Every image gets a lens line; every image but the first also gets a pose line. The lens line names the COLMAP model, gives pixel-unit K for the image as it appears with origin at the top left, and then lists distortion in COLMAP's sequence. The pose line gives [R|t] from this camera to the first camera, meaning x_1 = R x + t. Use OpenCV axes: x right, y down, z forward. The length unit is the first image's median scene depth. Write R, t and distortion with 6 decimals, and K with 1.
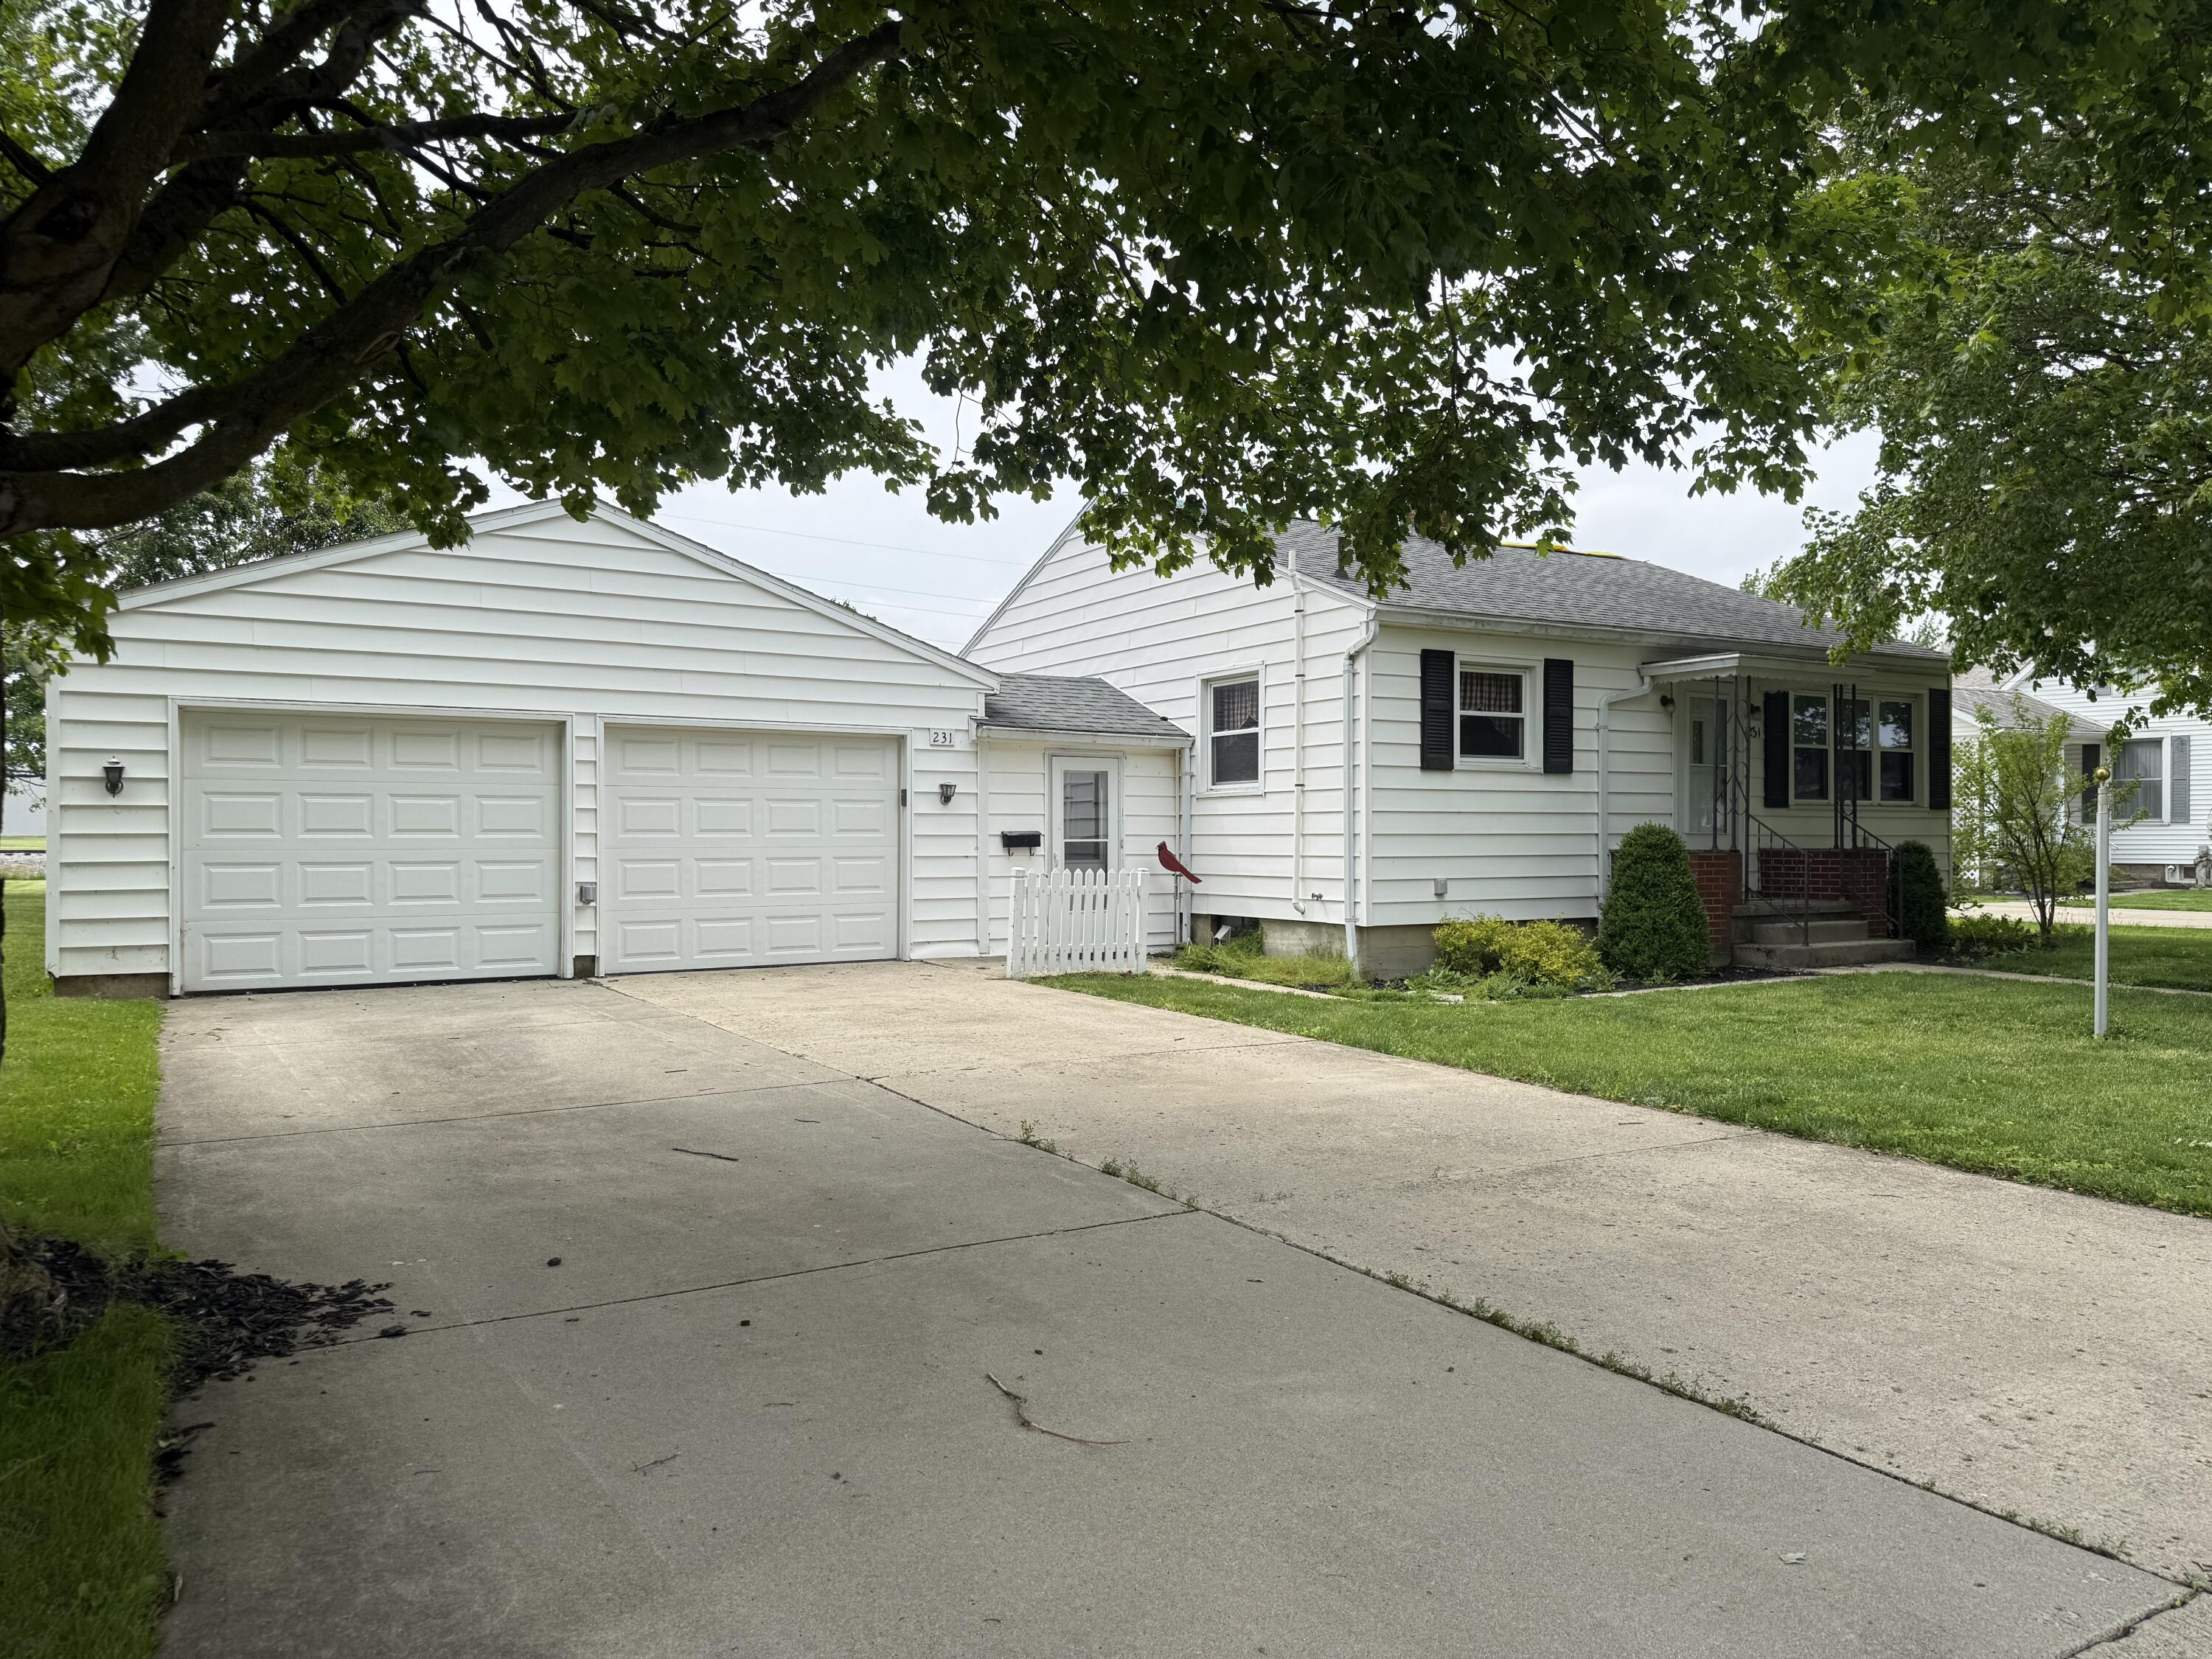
lens RADIAL K [[1565.2, 0, 1122.6], [0, 1565.2, 836.5], [0, 0, 1]] dist [0.071506, -0.072419]
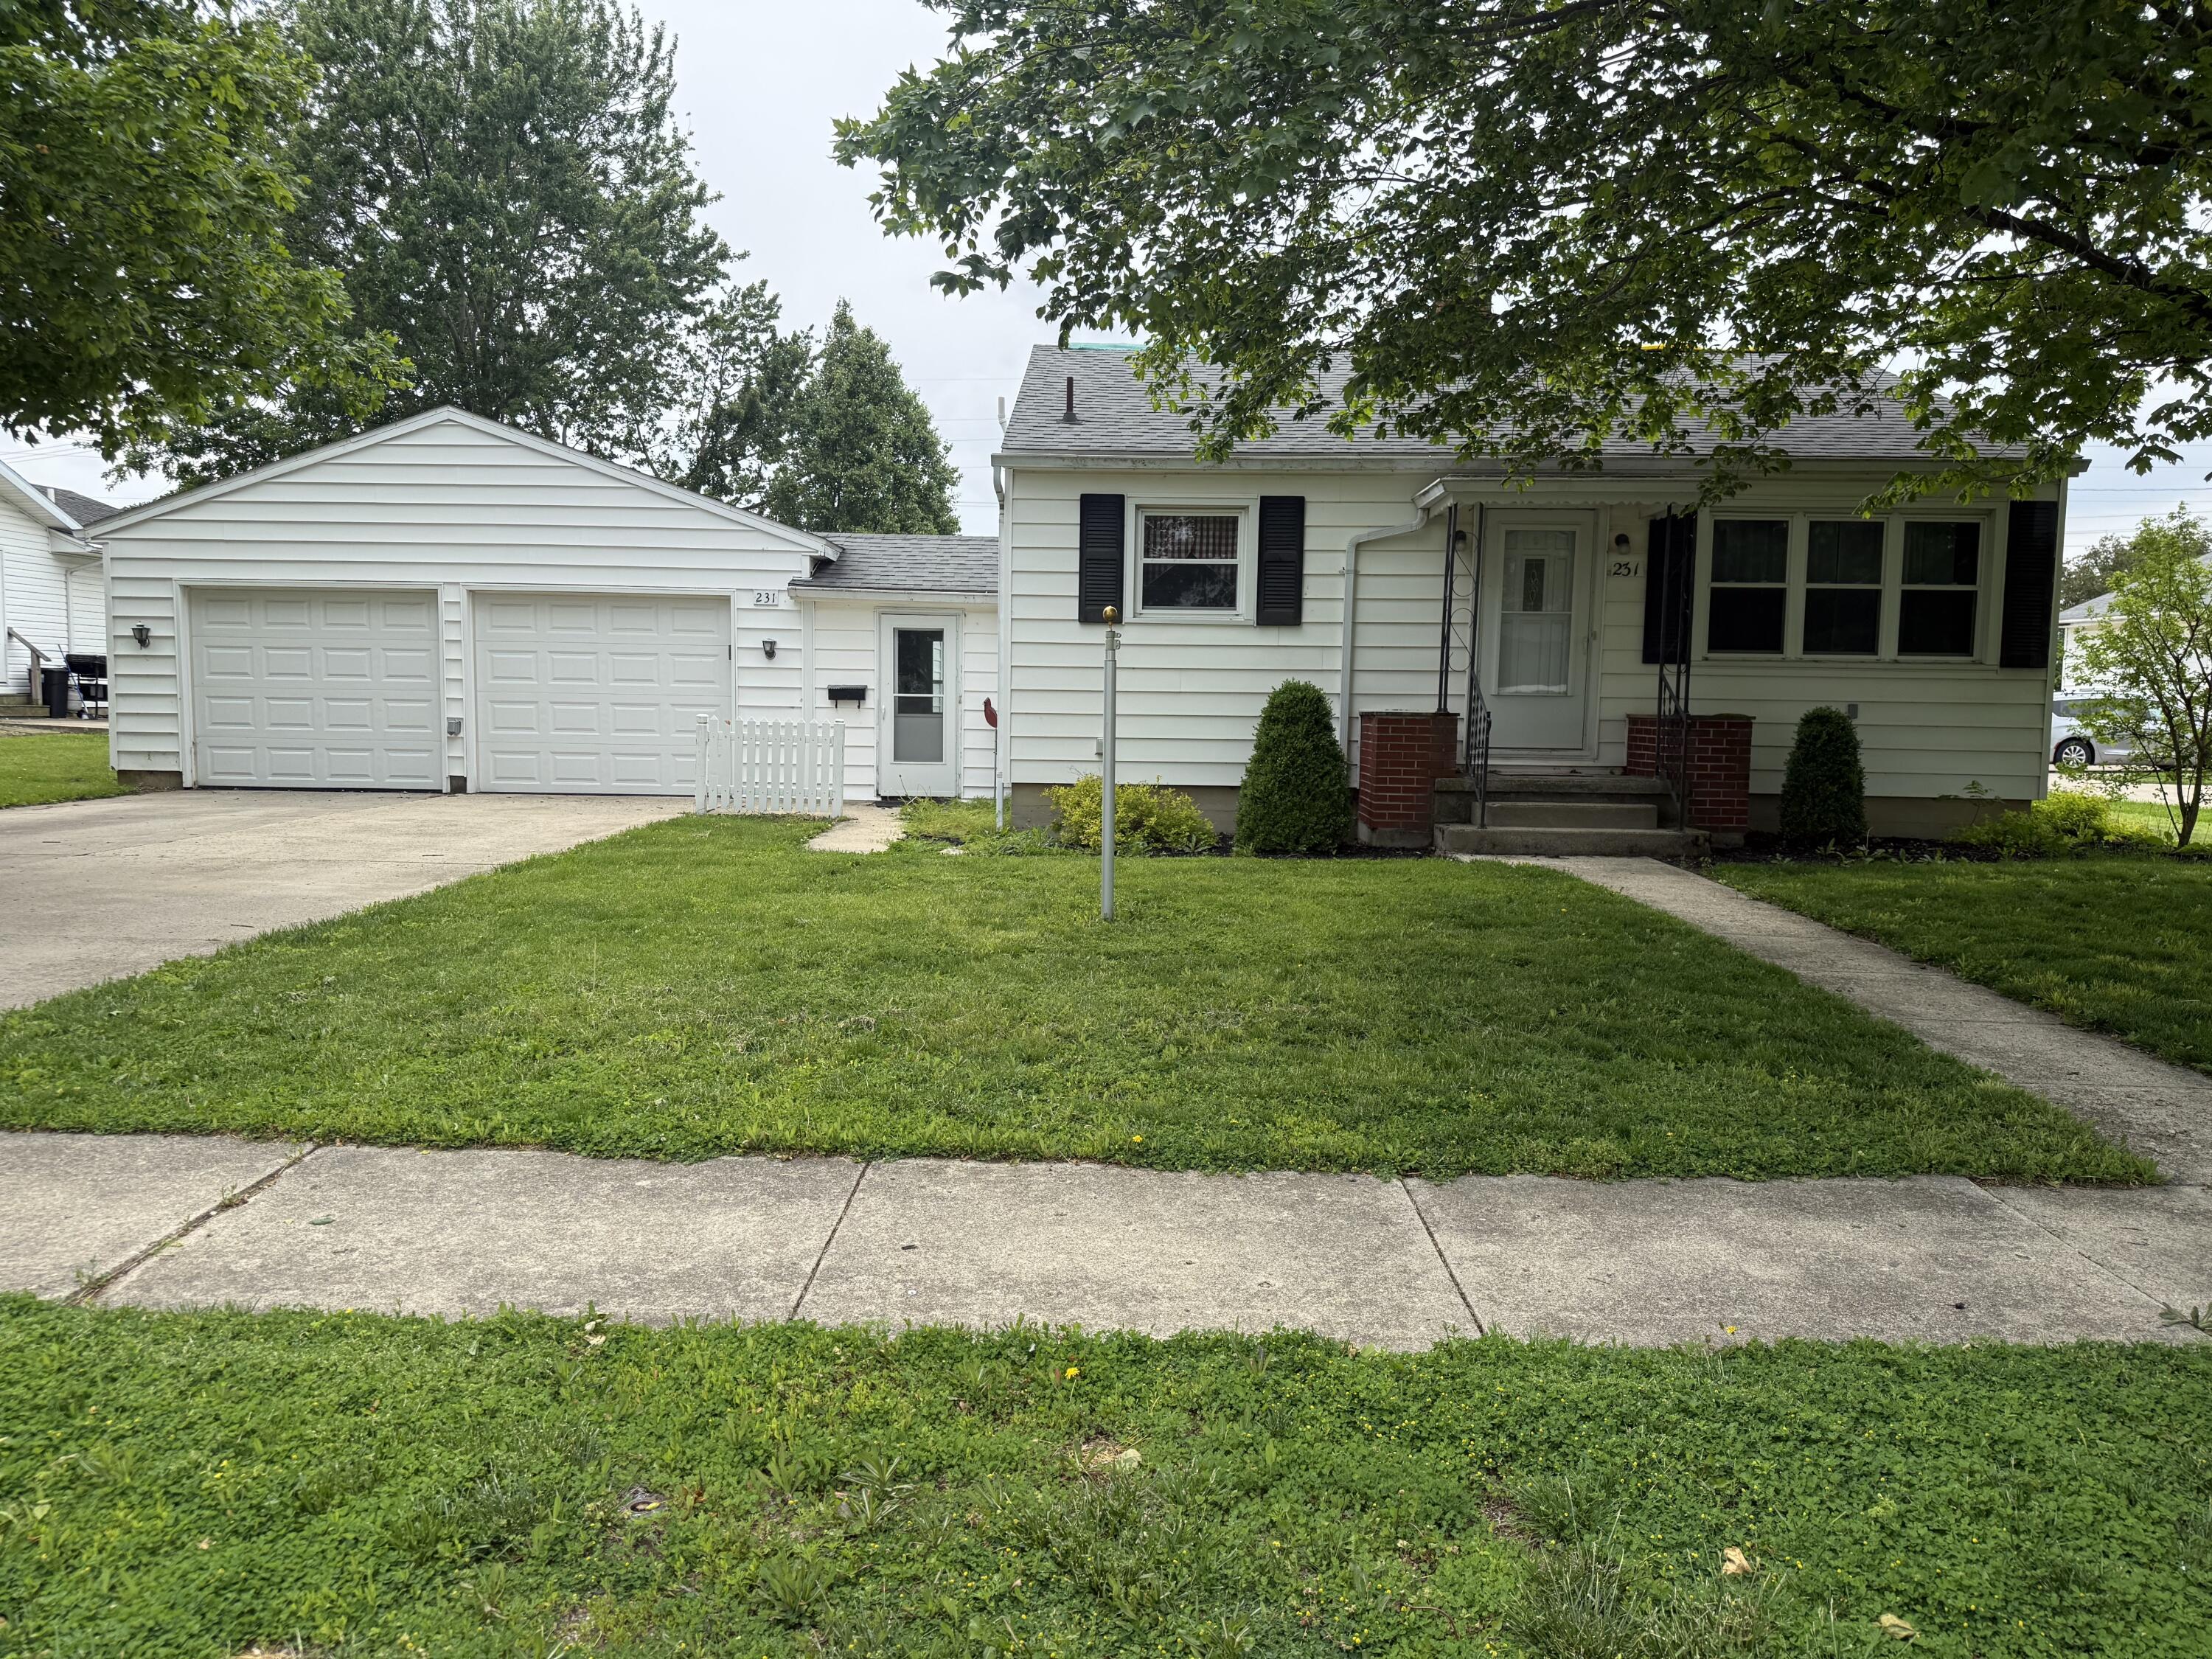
lens RADIAL K [[1565.2, 0, 1106.1], [0, 1565.2, 839.9], [0, 0, 1]] dist [0.071506, -0.072419]
pose [[0.841797, 0.061225, -0.536311, 0.712444], [-0.017685, 0.996142, 0.085961, 0.007297], [0.539505, -0.062877, 0.839632, 0.192368]]
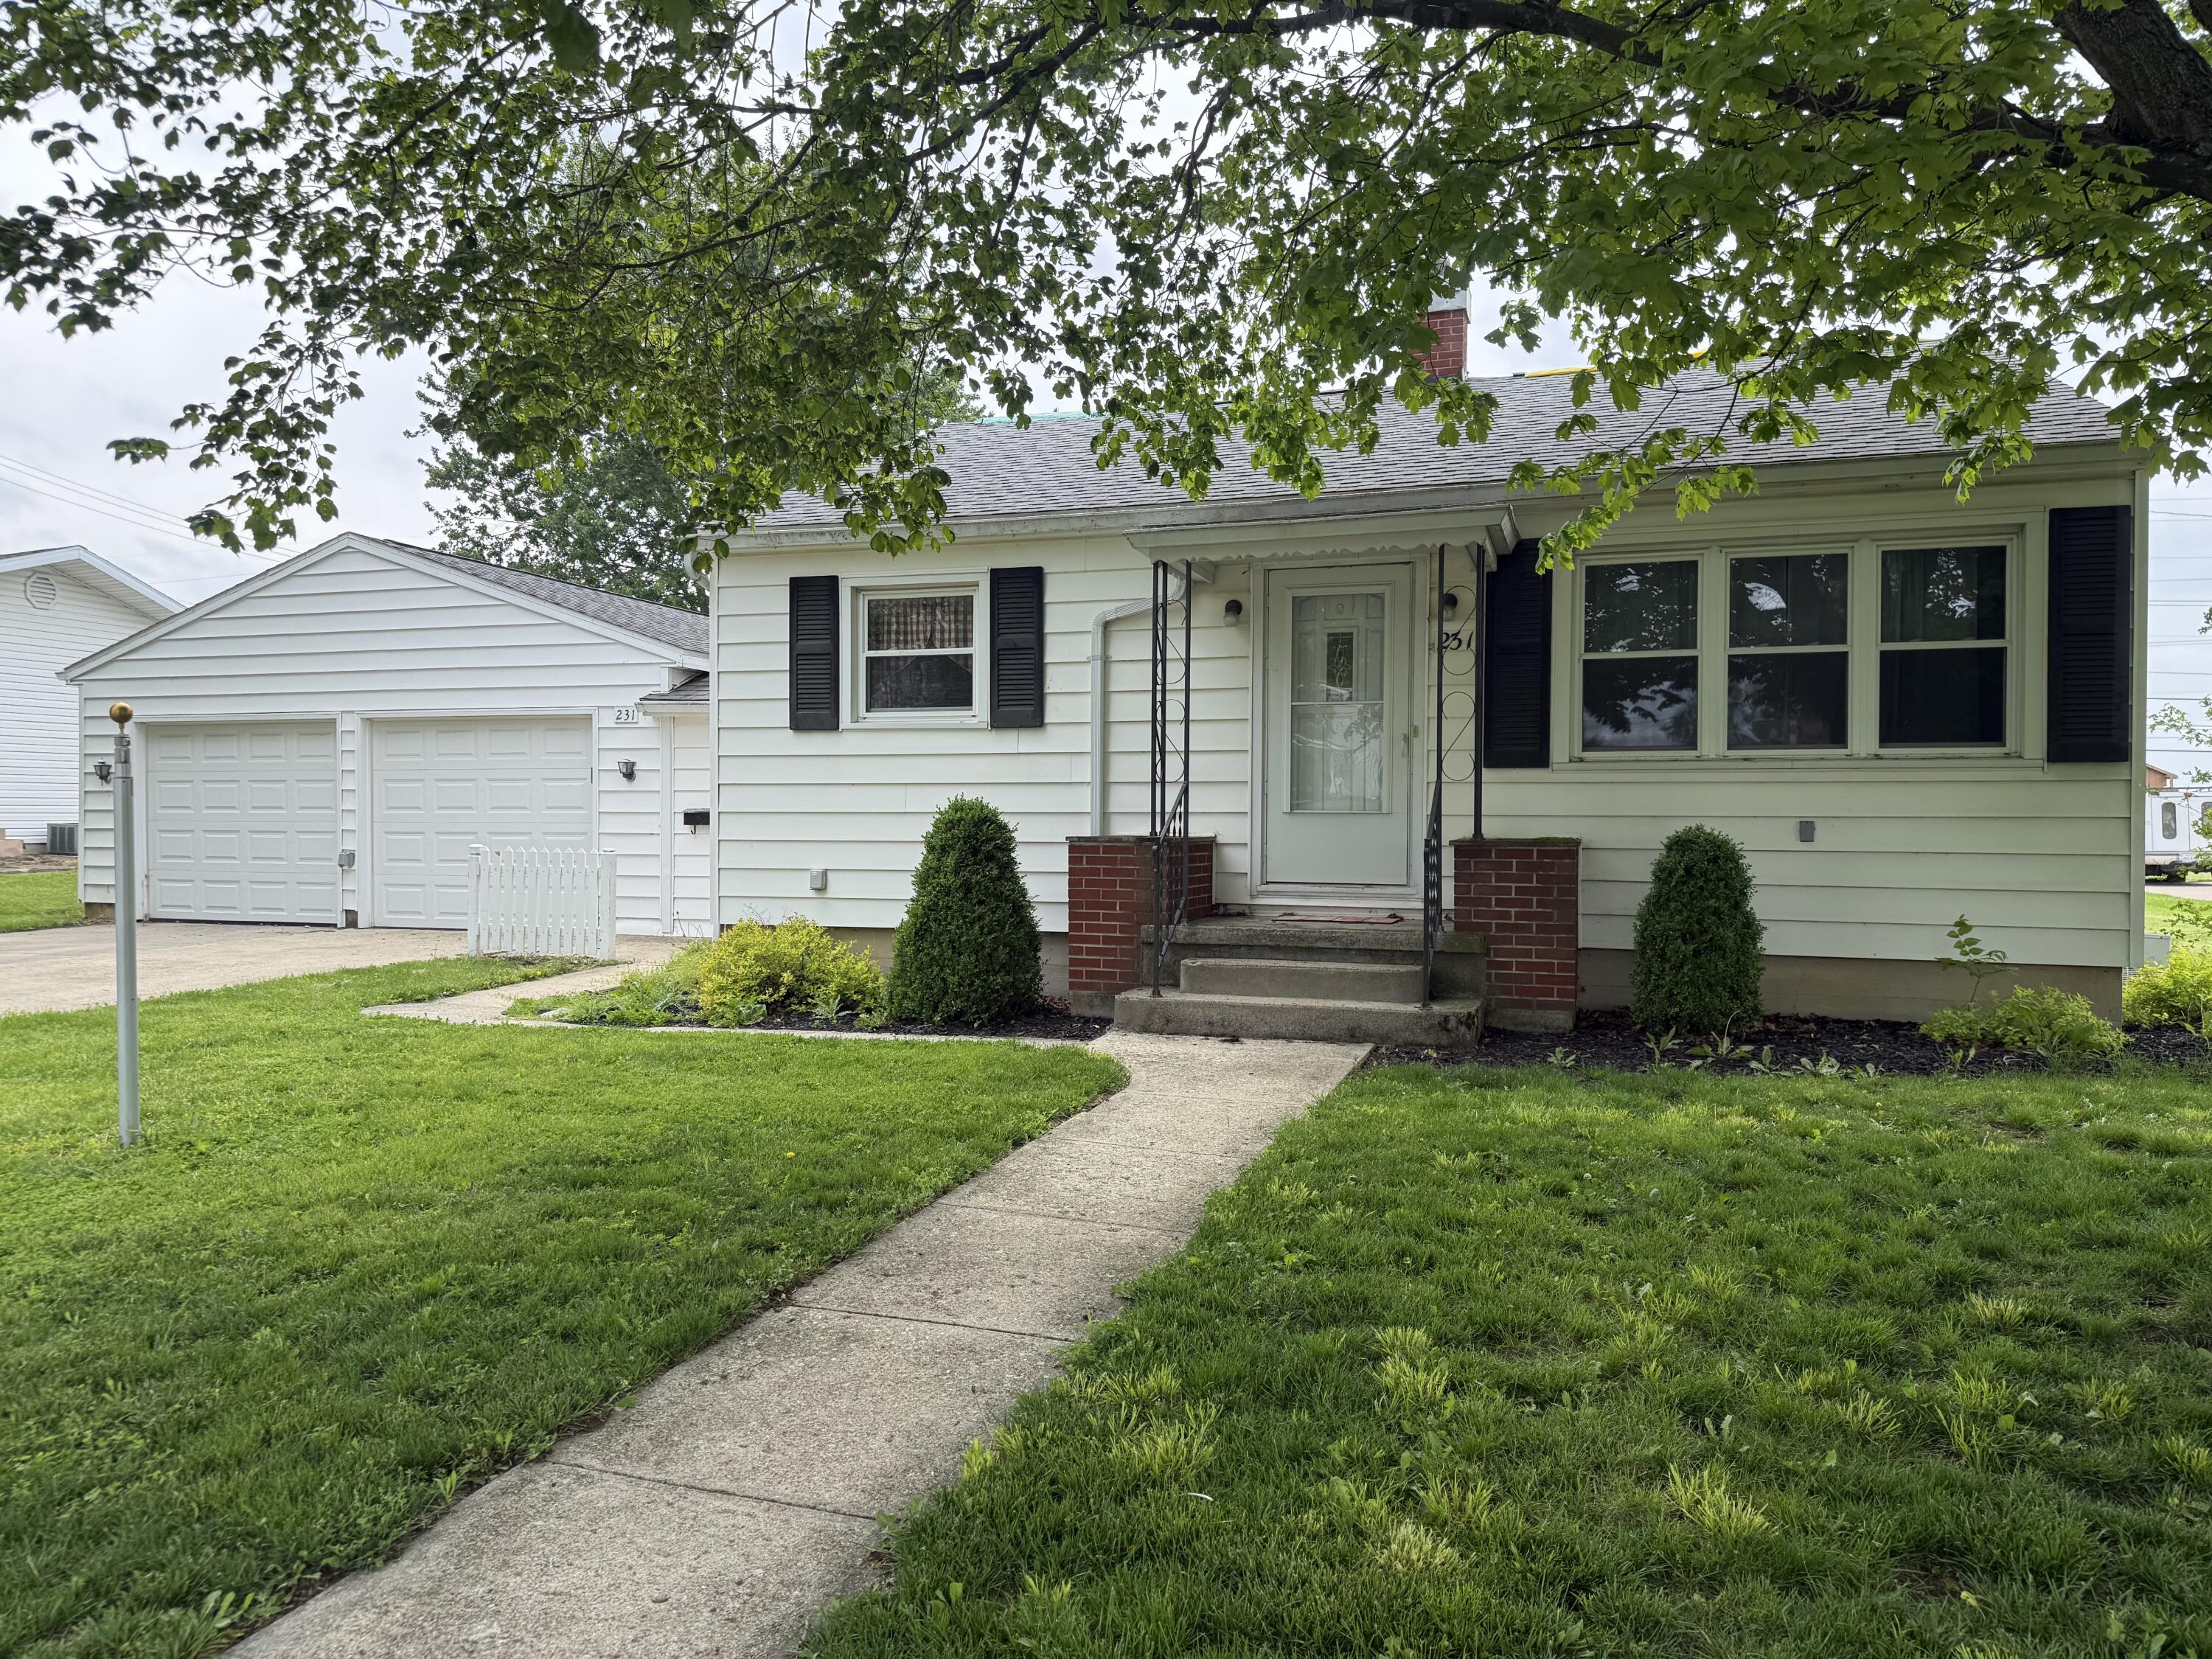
lens RADIAL K [[1565.2, 0, 1096.4], [0, 1565.2, 831.9], [0, 0, 1]] dist [0.071506, -0.072419]
pose [[0.642919, 0.011780, -0.765844, 0.880481], [-0.004206, 0.999921, 0.011850, -0.001443], [0.765923, -0.004398, 0.642918, 0.595526]]
